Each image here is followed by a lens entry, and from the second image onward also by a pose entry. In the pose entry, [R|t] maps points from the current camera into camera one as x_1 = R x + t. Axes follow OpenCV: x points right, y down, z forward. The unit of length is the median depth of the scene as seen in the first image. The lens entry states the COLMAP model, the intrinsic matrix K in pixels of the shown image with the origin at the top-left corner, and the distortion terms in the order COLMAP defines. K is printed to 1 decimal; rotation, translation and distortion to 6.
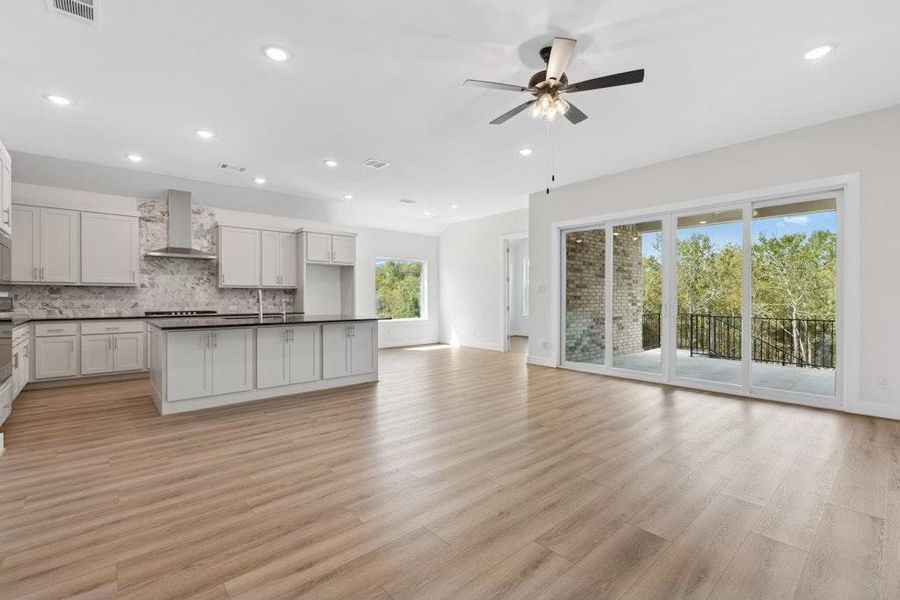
lens RADIAL K [[400.8, 0, 450.0], [0, 400.8, 300.0], [0, 0, 1]] dist [-0.000709, -0.000013]
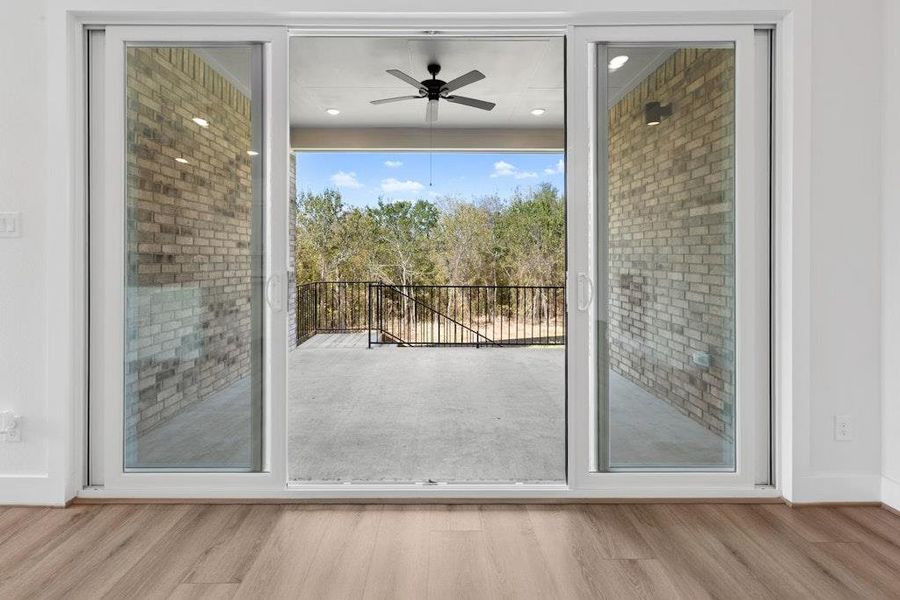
lens RADIAL K [[420.5, 0, 435.1], [0, 420.5, 259.4], [0, 0, 1]] dist [0.001682, 0.000189]
pose [[0.671918, -0.000788, 0.740625, 0.217103], [0.004883, 0.999982, -0.003367, -0.002319], [-0.740610, 0.005879, 0.671910, 0.599622]]
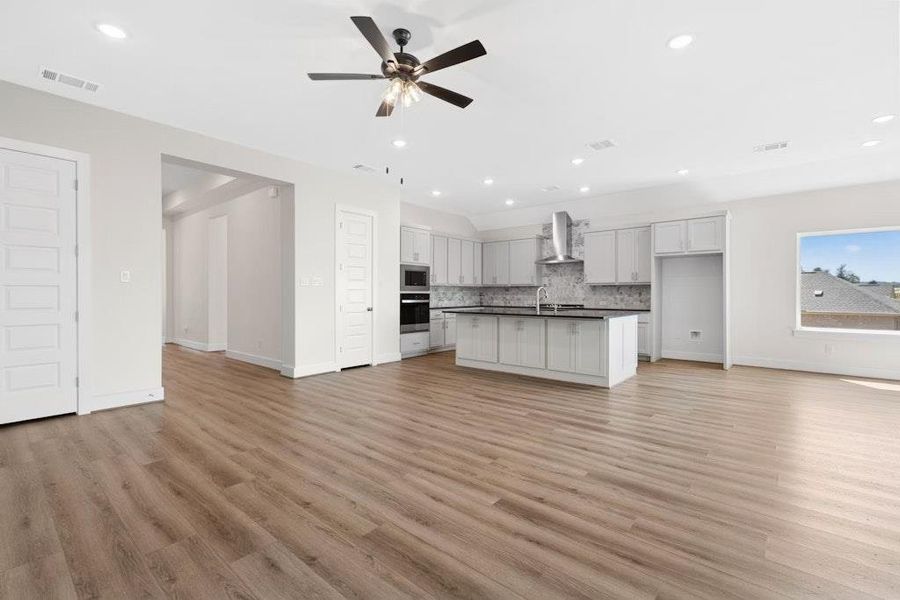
lens RADIAL K [[400.8, 0, 450.0], [0, 400.8, 300.0], [0, 0, 1]] dist [-0.000709, -0.000013]
pose [[0.132638, 0.015716, -0.991040, 0.540242], [-0.008108, 0.999858, 0.014771, -0.002228], [0.991131, 0.006076, 0.132746, 0.445521]]
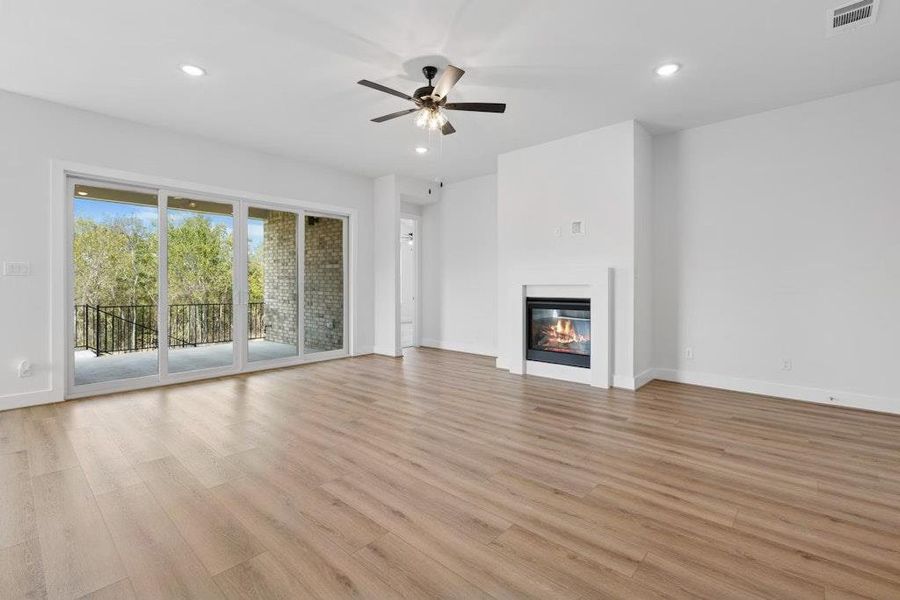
lens RADIAL K [[400.9, 0, 454.6], [0, 400.9, 285.8], [0, 0, 1]] dist [0.004274, 0.000585]
pose [[-0.120170, -0.001813, 0.992752, -0.406261], [0.006704, 0.999974, 0.002638, -0.003426], [-0.992731, 0.006973, -0.120154, 0.481647]]
